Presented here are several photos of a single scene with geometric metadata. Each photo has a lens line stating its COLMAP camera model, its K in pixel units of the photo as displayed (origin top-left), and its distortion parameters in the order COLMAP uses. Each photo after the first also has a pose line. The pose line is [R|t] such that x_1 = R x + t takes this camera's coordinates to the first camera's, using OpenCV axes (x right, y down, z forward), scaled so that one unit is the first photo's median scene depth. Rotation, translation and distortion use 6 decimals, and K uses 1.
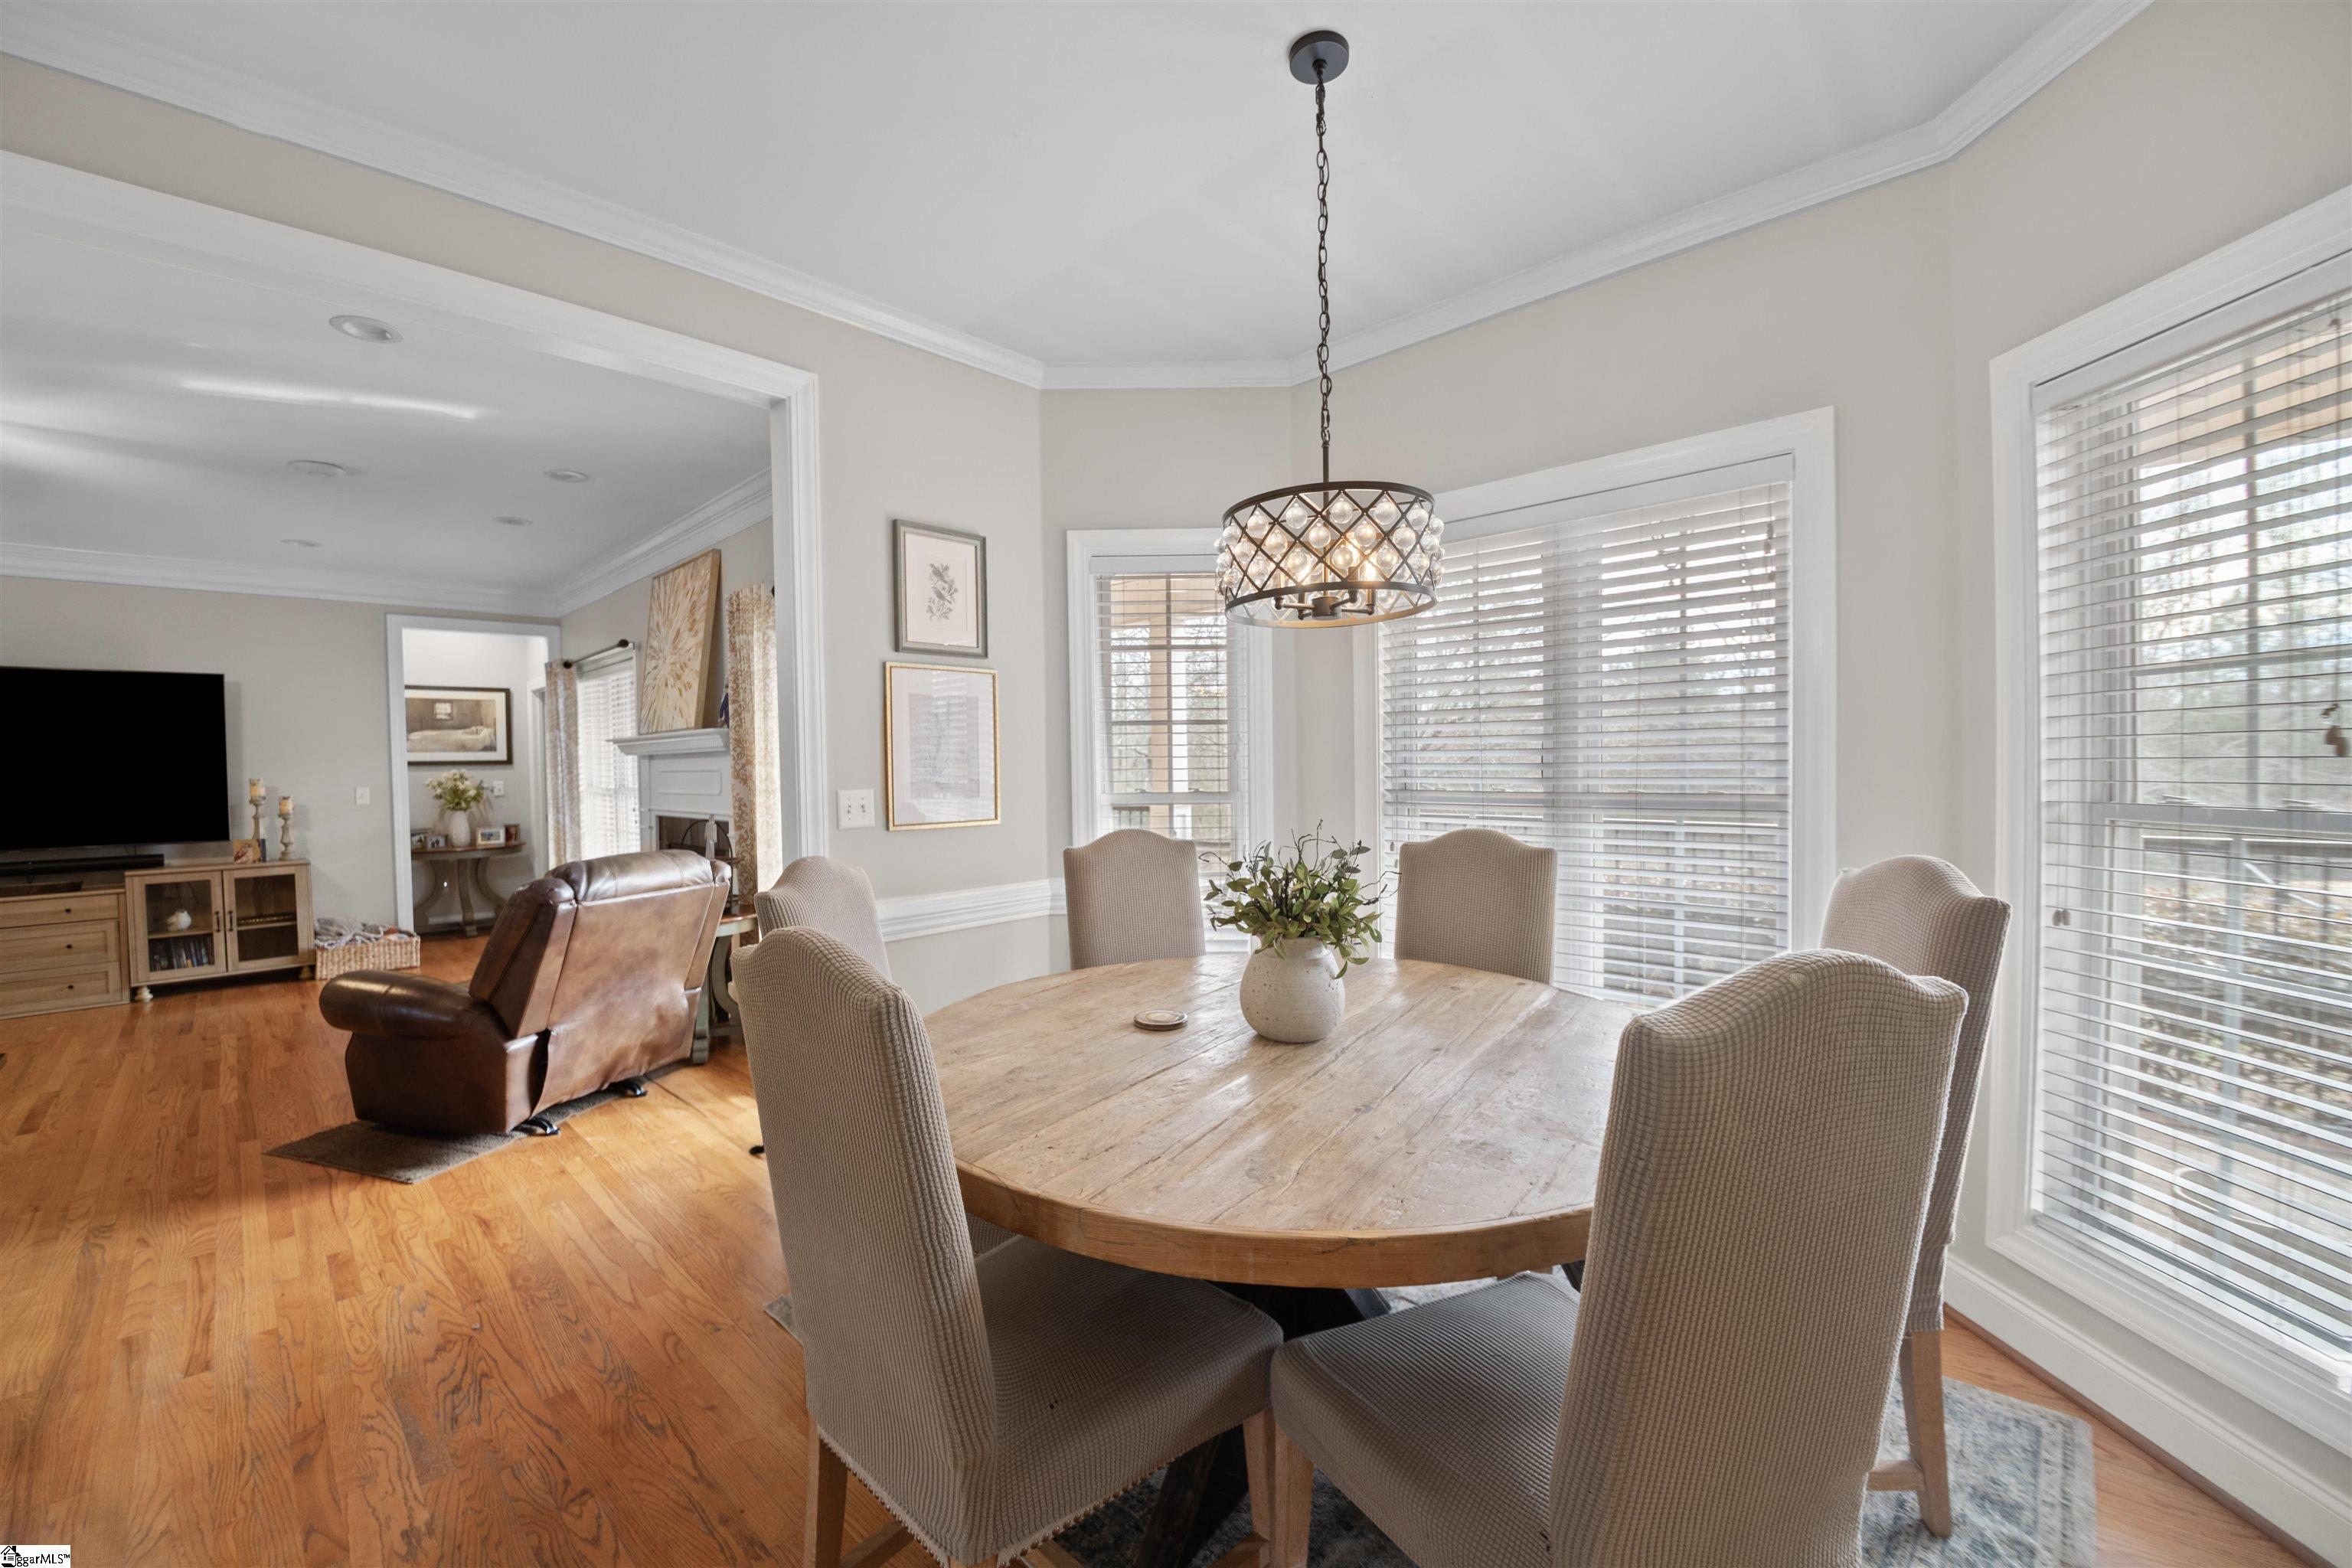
lens RADIAL K [[922.4, 0, 1166.8], [0, 922.4, 783.4], [0, 0, 1]] dist [-0.022519, -0.002424]
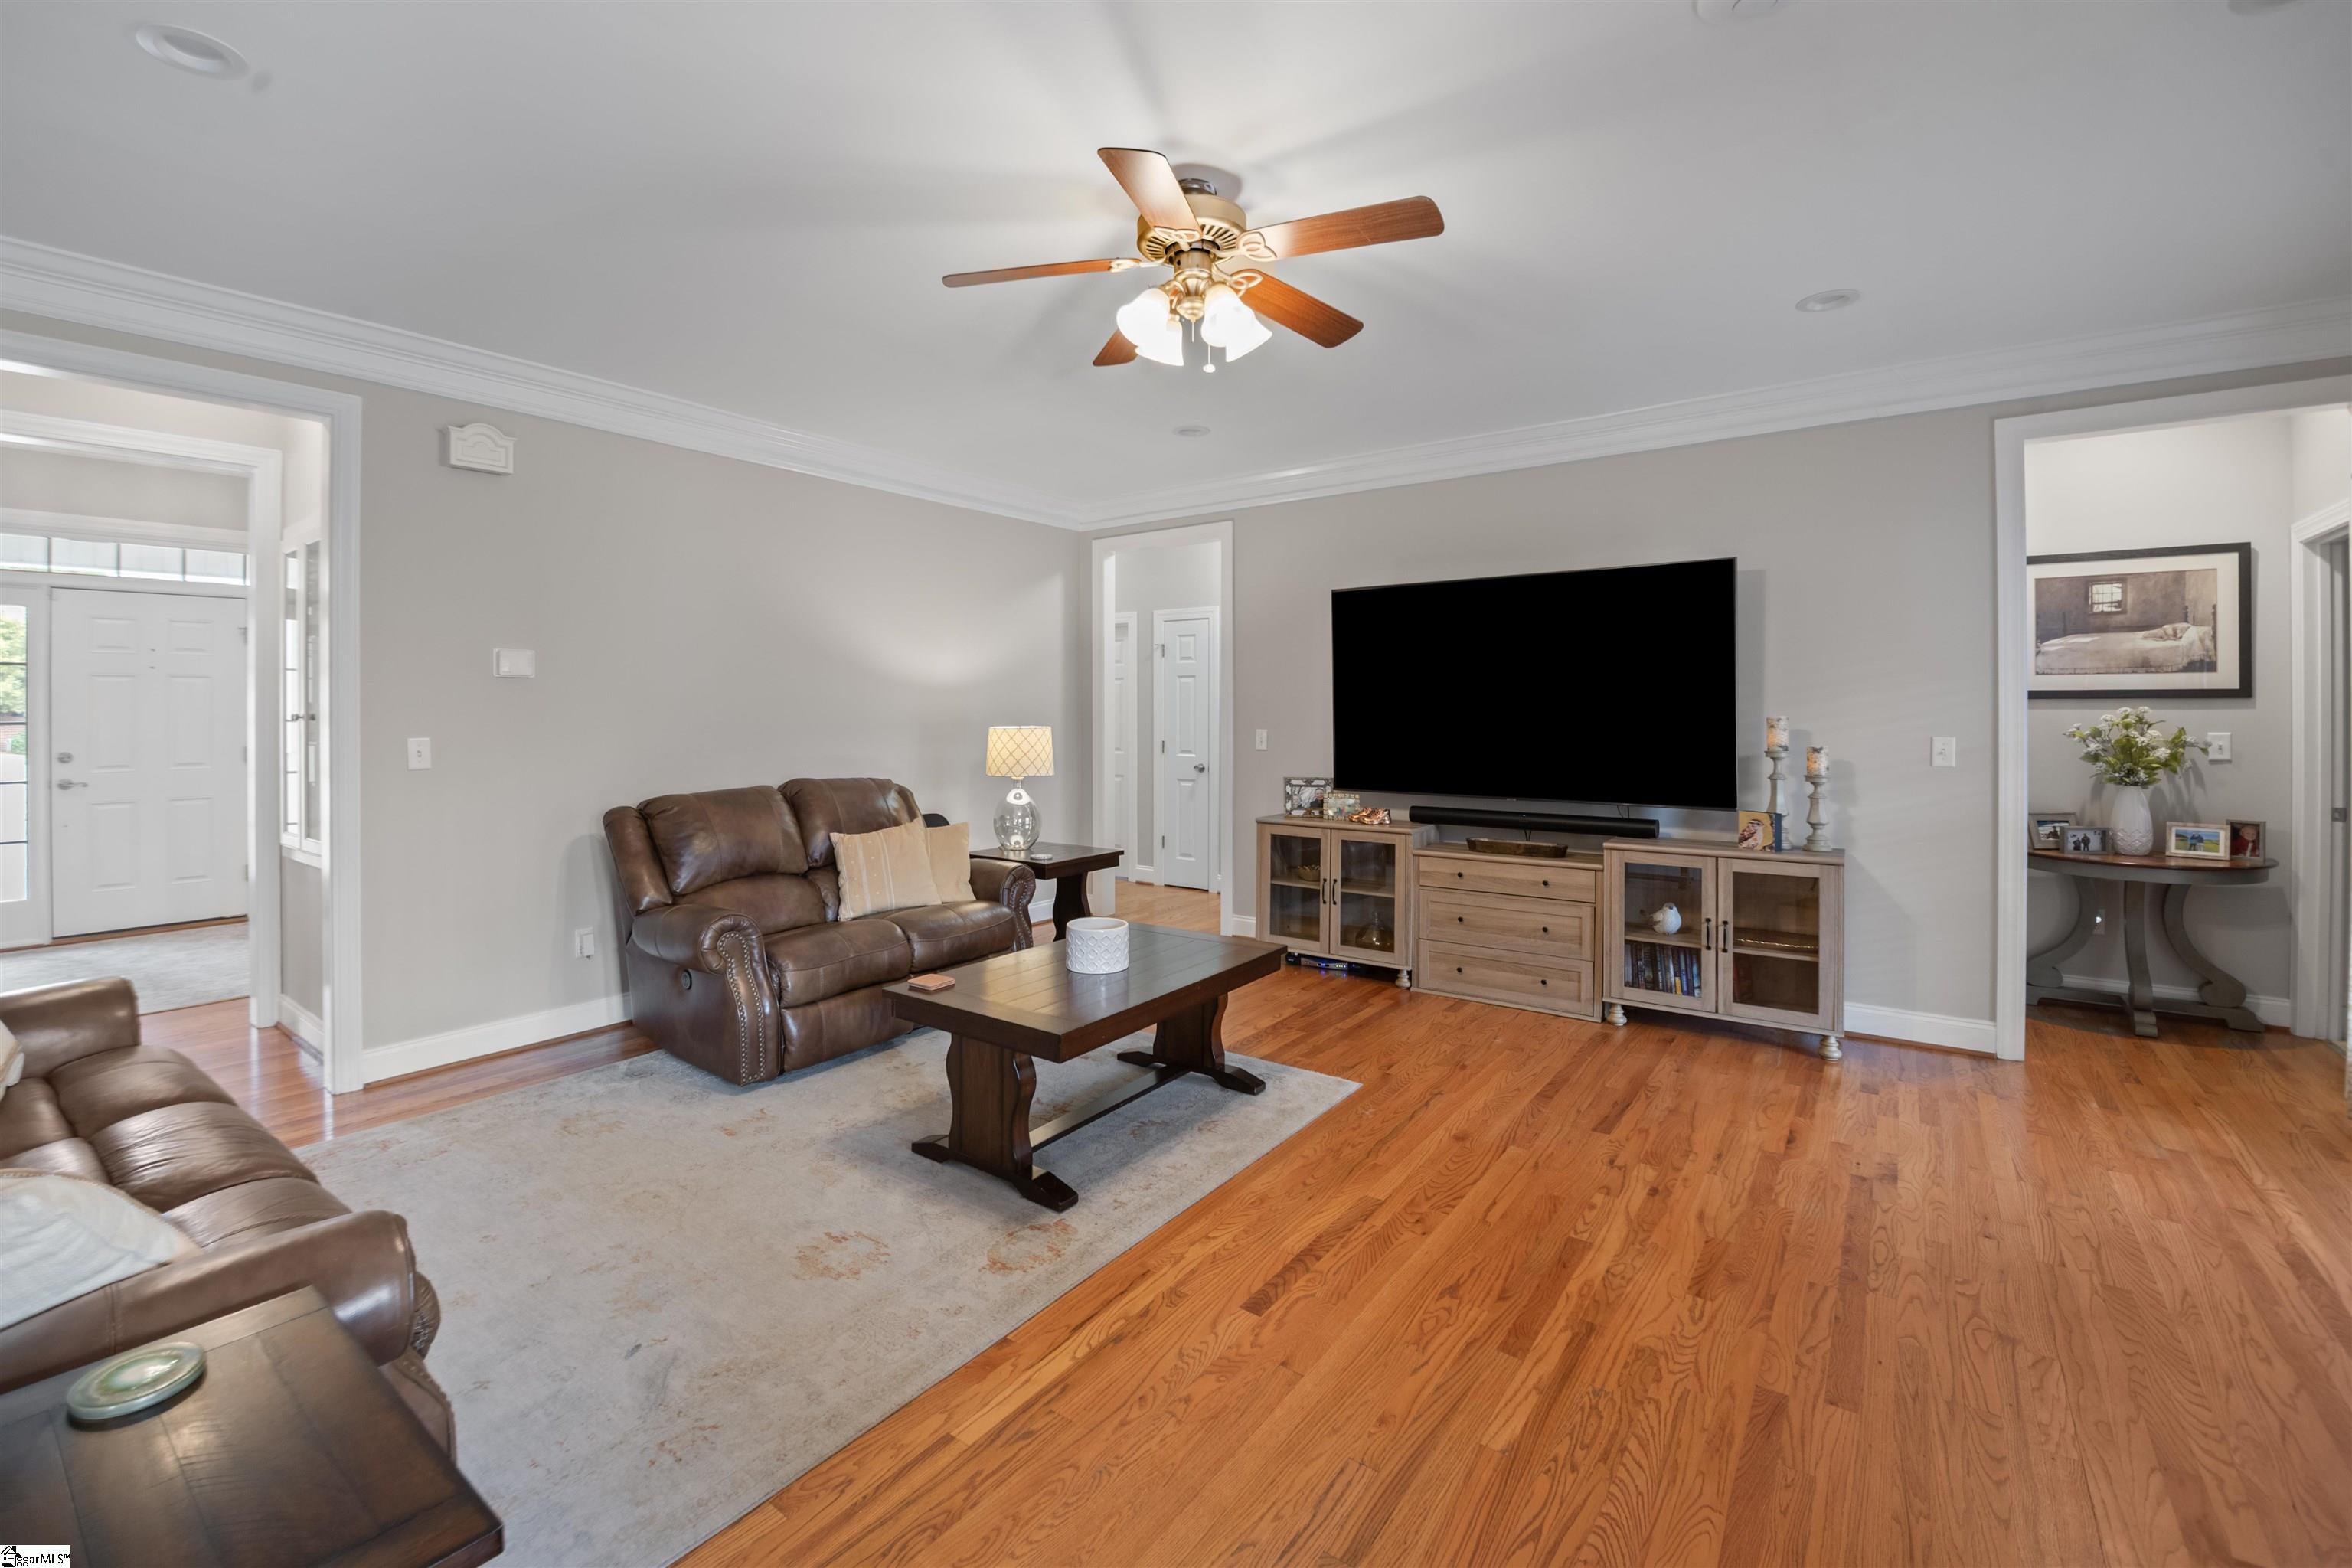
lens RADIAL K [[1023.1, 0, 1164.8], [0, 1023.1, 710.2], [0, 0, 1]] dist [-0.017840, -0.004179]
pose [[0.115184, 0.016737, -0.993203, -0.335365], [-0.024914, 0.999592, 0.013955, -0.009660], [0.993032, 0.023138, 0.115554, 0.471149]]
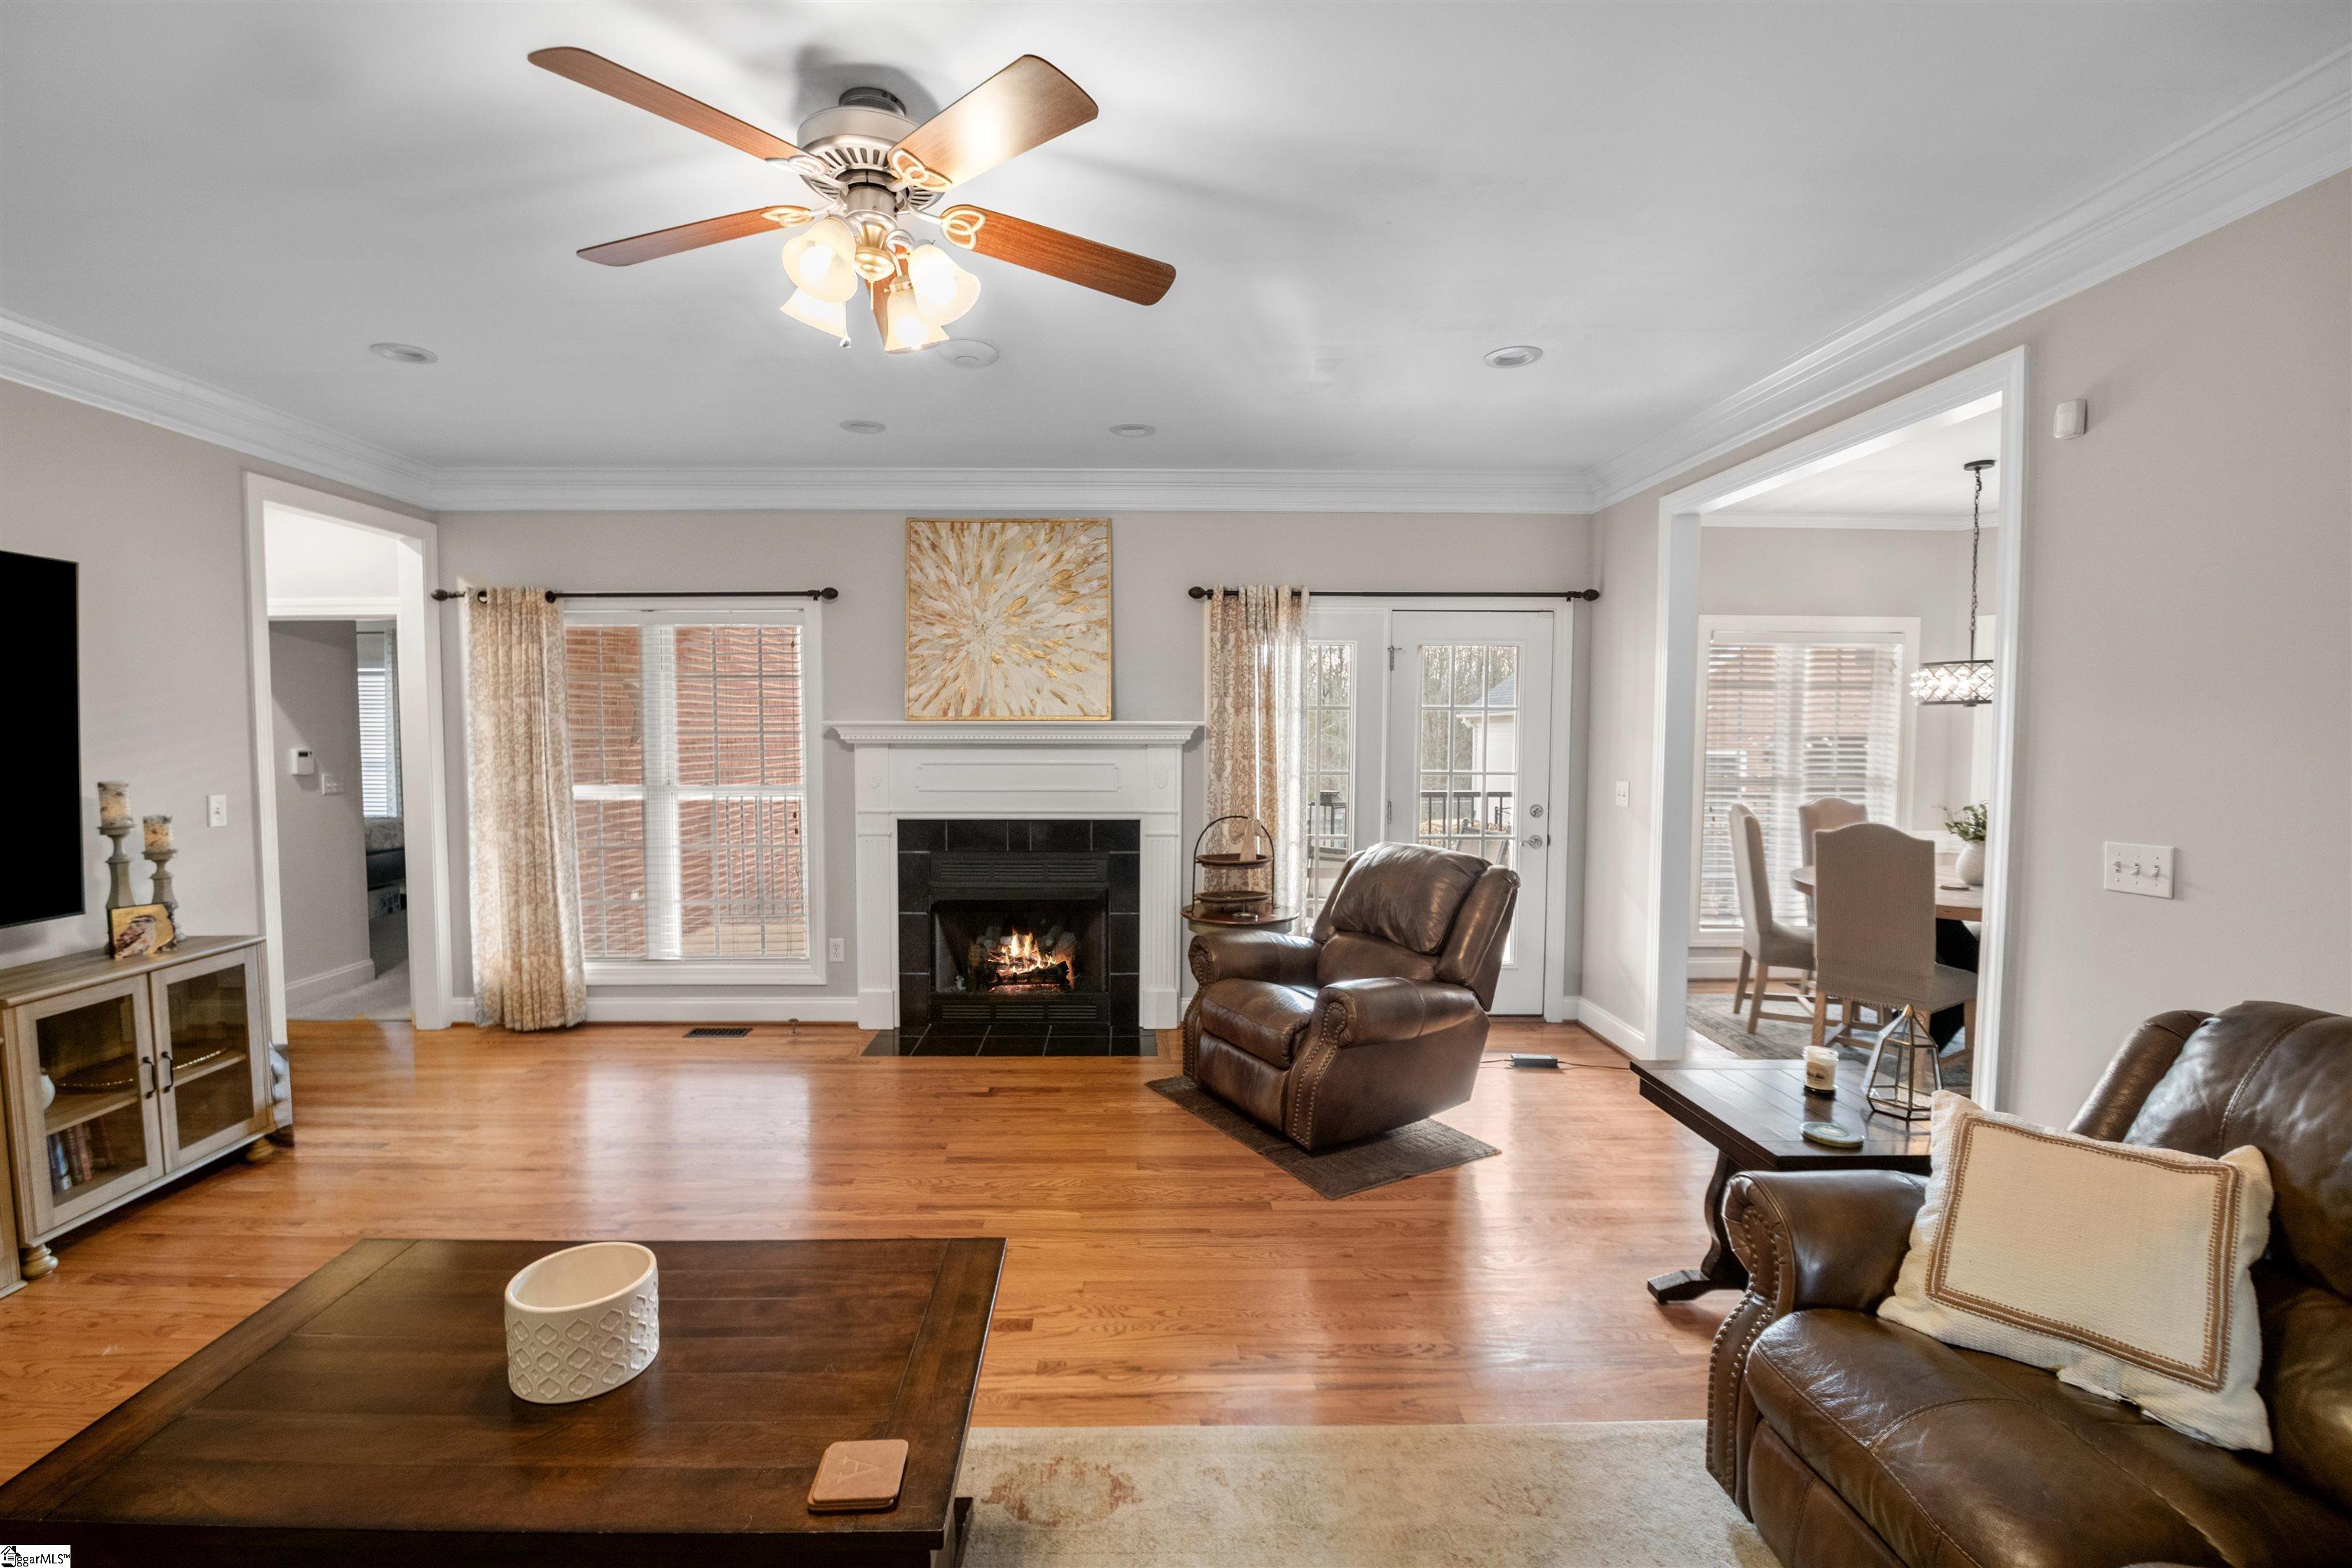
lens RADIAL K [[1023.1, 0, 1172.3], [0, 1023.1, 790.8], [0, 0, 1]] dist [-0.017840, -0.004179]
pose [[0.712888, -0.021326, 0.700954, -0.956757], [0.005252, 0.999672, 0.025072, -0.010690], [-0.701258, -0.014193, 0.712766, 0.205976]]
